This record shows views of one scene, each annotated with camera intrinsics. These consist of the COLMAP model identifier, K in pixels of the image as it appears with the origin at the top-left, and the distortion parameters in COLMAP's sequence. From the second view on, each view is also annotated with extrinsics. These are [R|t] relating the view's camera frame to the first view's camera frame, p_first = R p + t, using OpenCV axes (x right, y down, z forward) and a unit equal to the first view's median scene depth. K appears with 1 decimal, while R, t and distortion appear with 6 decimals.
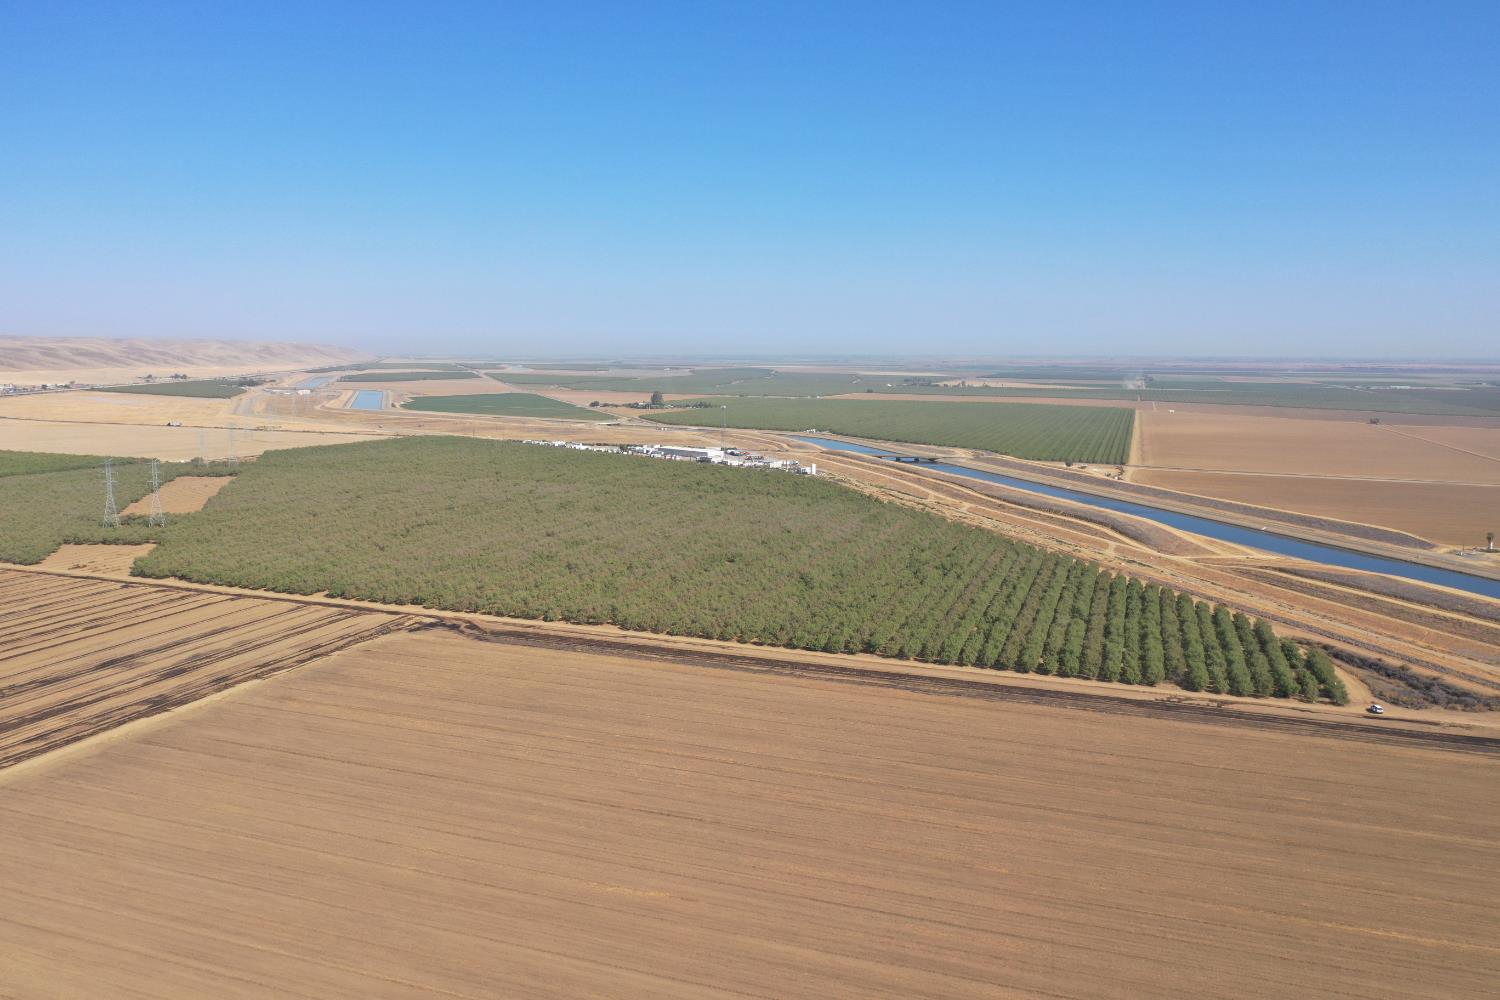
lens RADIAL K [[1172.6, 0, 750.0], [0, 1172.6, 509.4], [0, 0, 1]] dist [-0.005824, 0.002295]
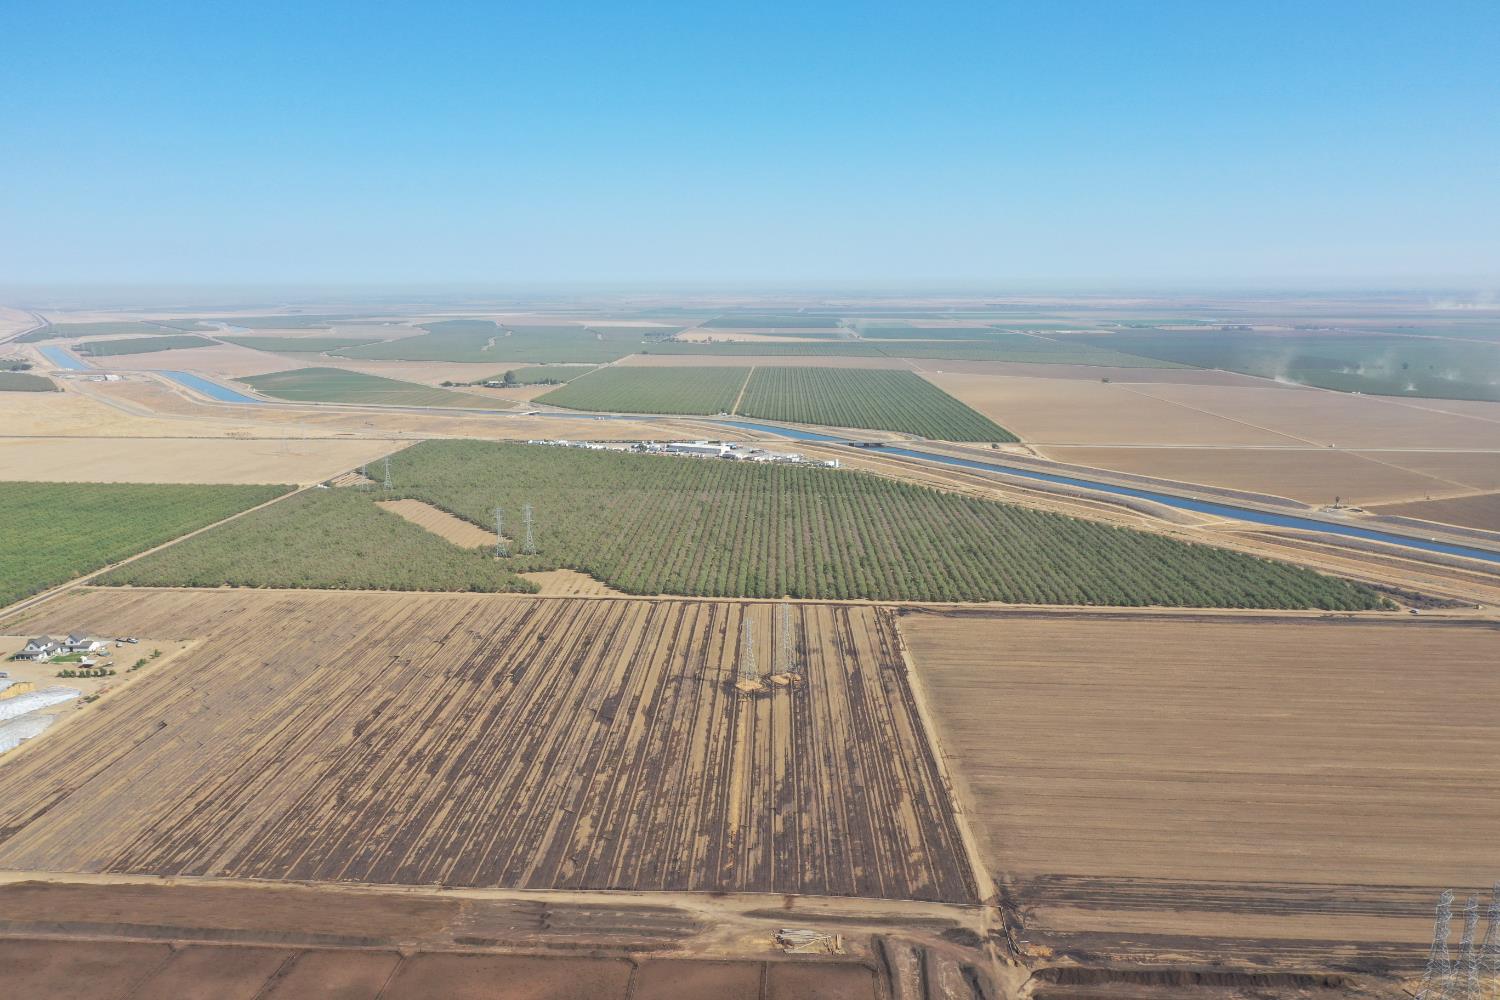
lens RADIAL K [[1172.6, 0, 752.9], [0, 1172.6, 499.0], [0, 0, 1]] dist [-0.005824, 0.002295]
pose [[0.957018, -0.062093, 0.283305, -0.728195], [0.048758, 0.997356, 0.053887, -0.123490], [-0.285902, -0.037758, 0.957515, -0.405160]]
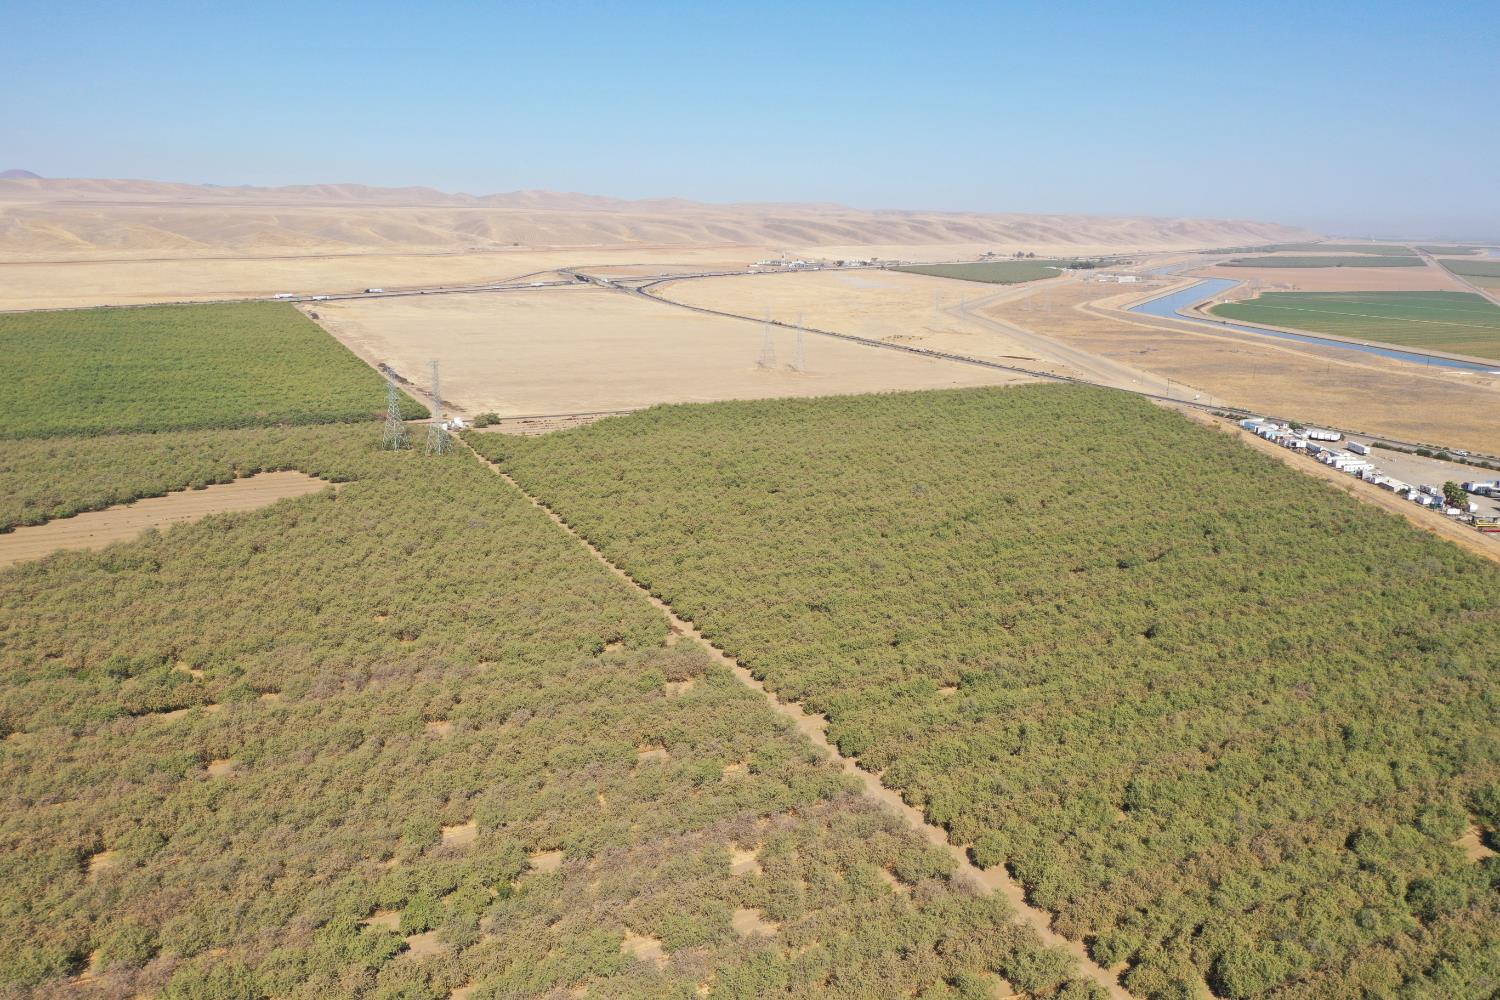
lens RADIAL K [[1172.6, 0, 749.4], [0, 1172.6, 494.9], [0, 0, 1]] dist [-0.005824, 0.002295]
pose [[0.714938, 0.161515, -0.680276, -0.055138], [-0.101530, 0.986622, 0.127547, -0.160725], [0.691777, -0.022120, 0.721773, 1.298010]]
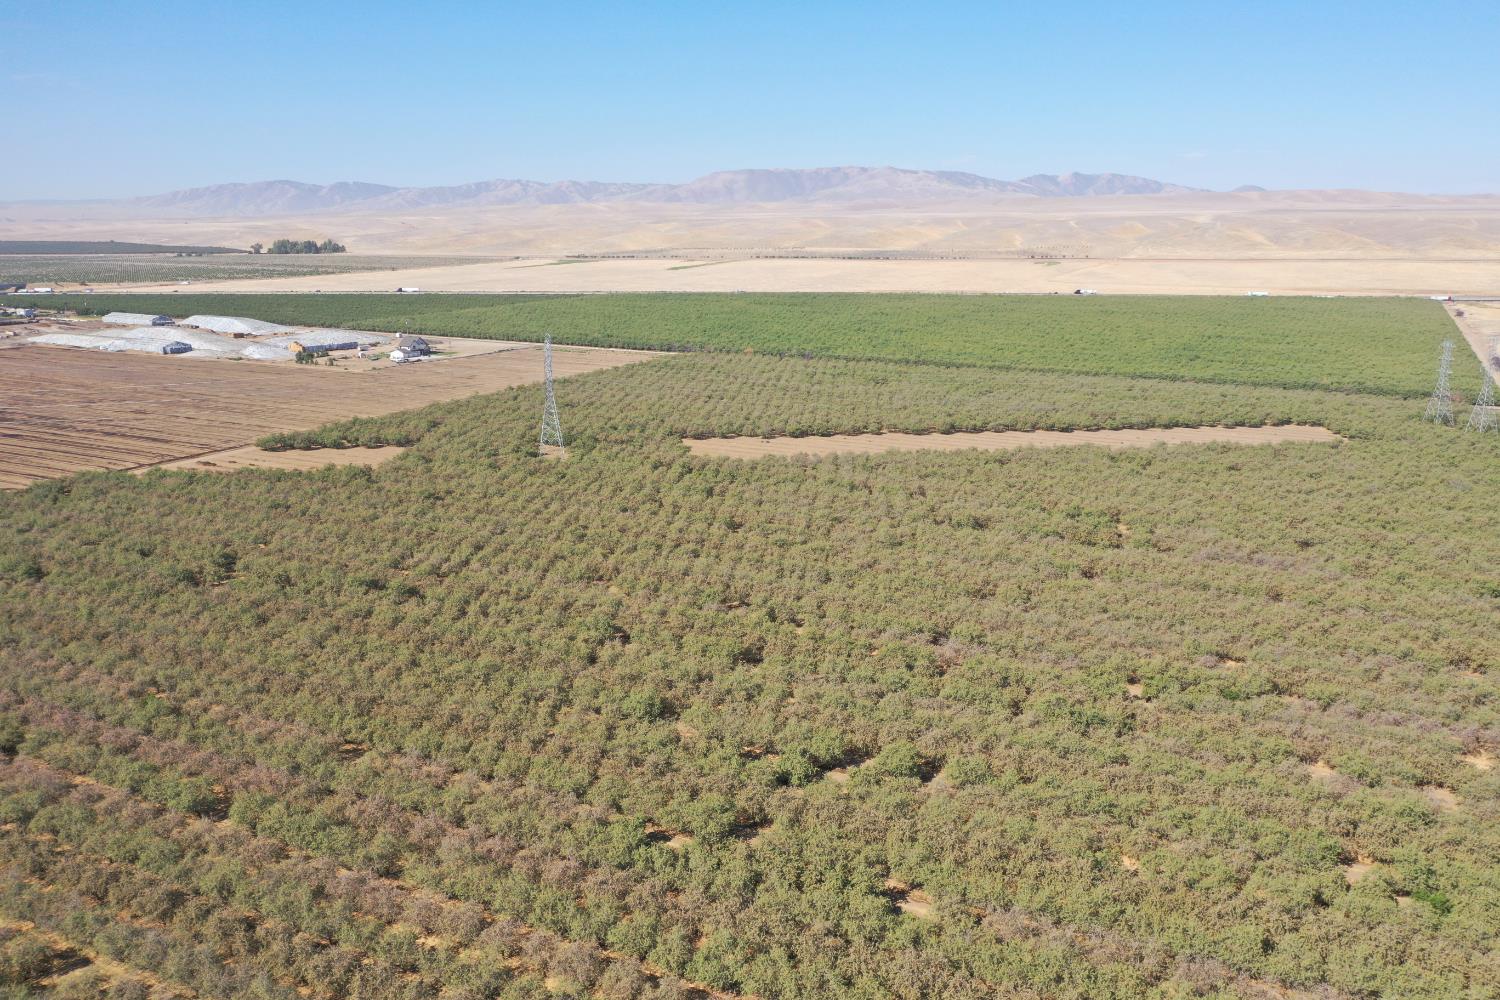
lens RADIAL K [[1172.6, 0, 748.0], [0, 1172.6, 502.0], [0, 0, 1]] dist [-0.005824, 0.002295]
pose [[-0.141286, 0.221819, -0.964798, 0.056054], [-0.137315, 0.960762, 0.241000, -0.139245], [0.980399, 0.166531, -0.105283, 1.350398]]
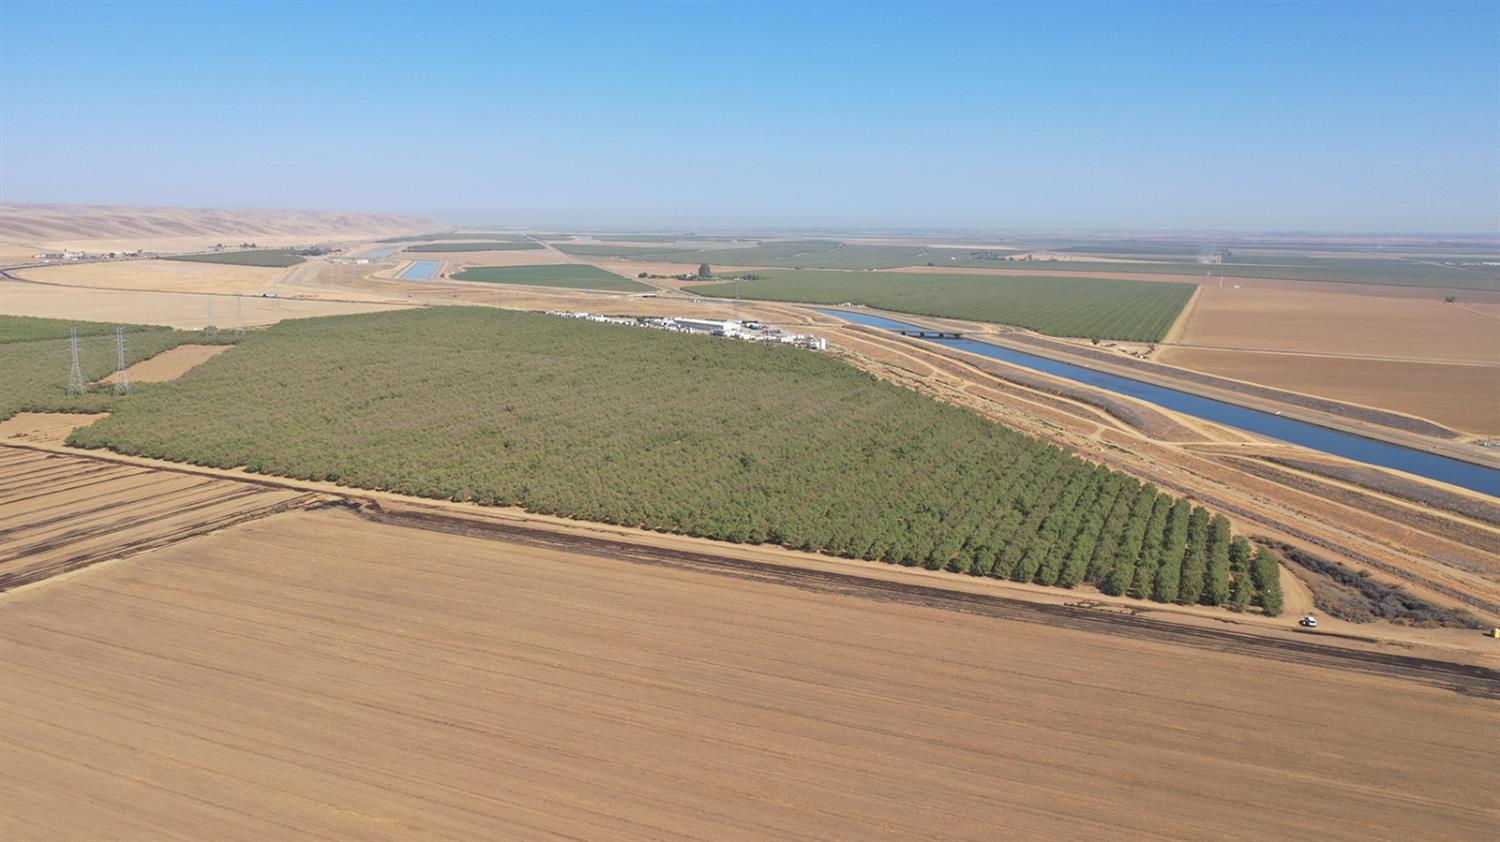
lens RADIAL K [[1169.1, 0, 748.3], [0, 1169.1, 411.0], [0, 0, 1]] dist [-0.008626, 0.005691]
pose [[0.997709, 0.014441, -0.066097, 0.102019], [-0.012788, 0.999597, 0.025361, -0.004650], [0.066437, -0.024458, 0.997491, 0.053769]]
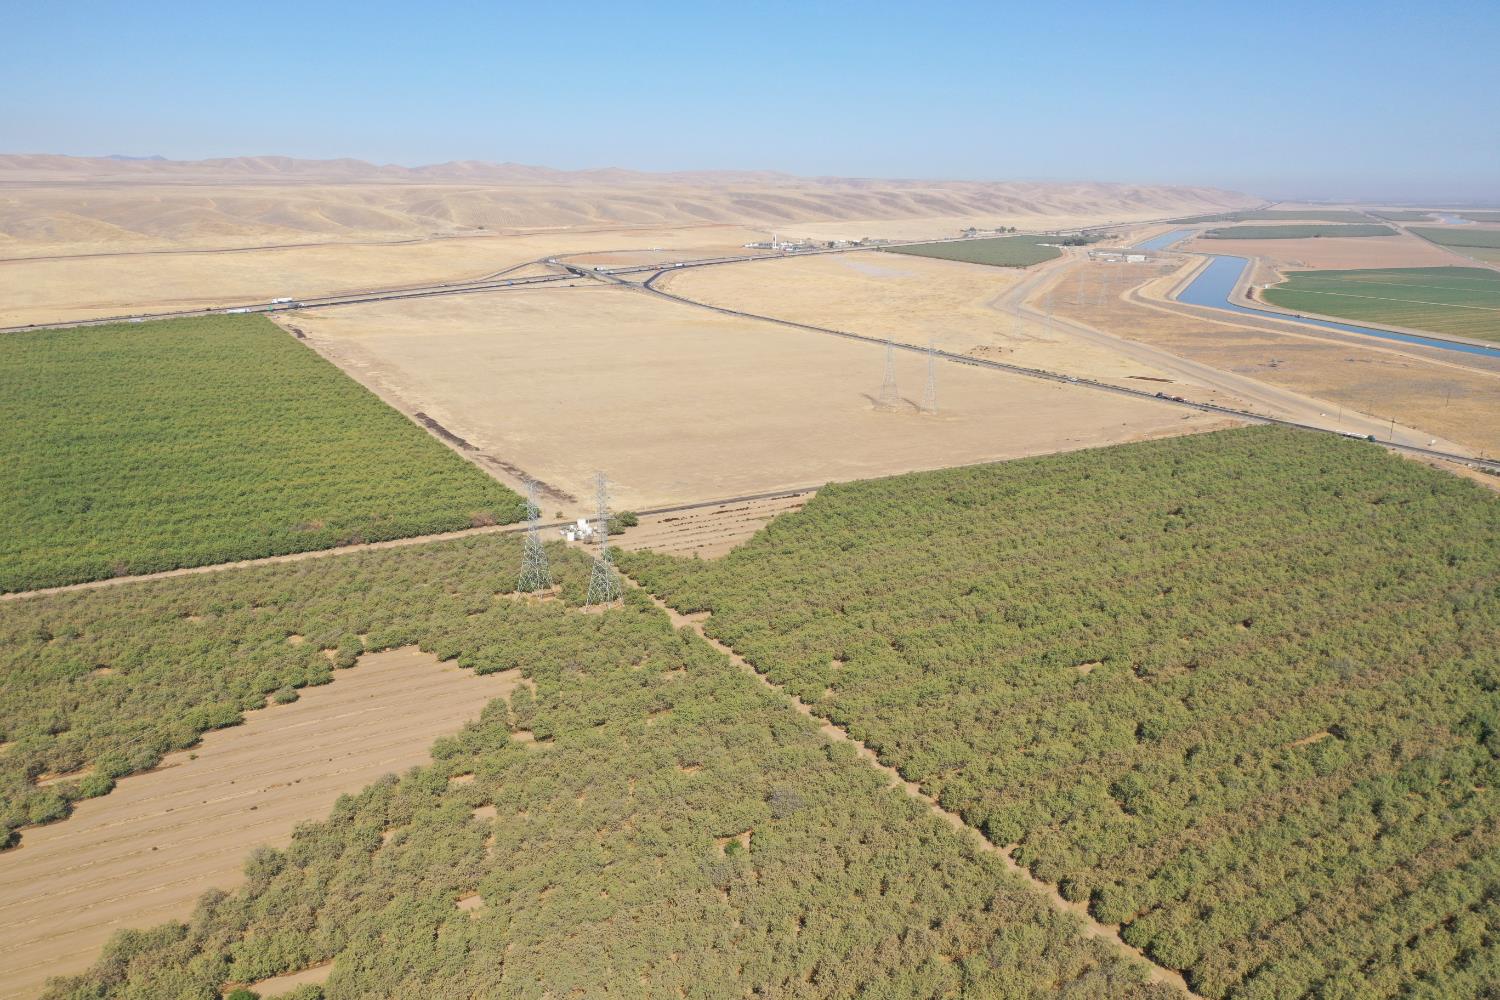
lens RADIAL K [[1172.6, 0, 747.7], [0, 1172.6, 500.1], [0, 0, 1]] dist [-0.005824, 0.002295]
pose [[0.754376, 0.165229, -0.635308, -0.354712], [-0.086673, 0.984402, 0.153103, -0.206203], [0.650695, -0.060433, 0.756930, 1.350200]]
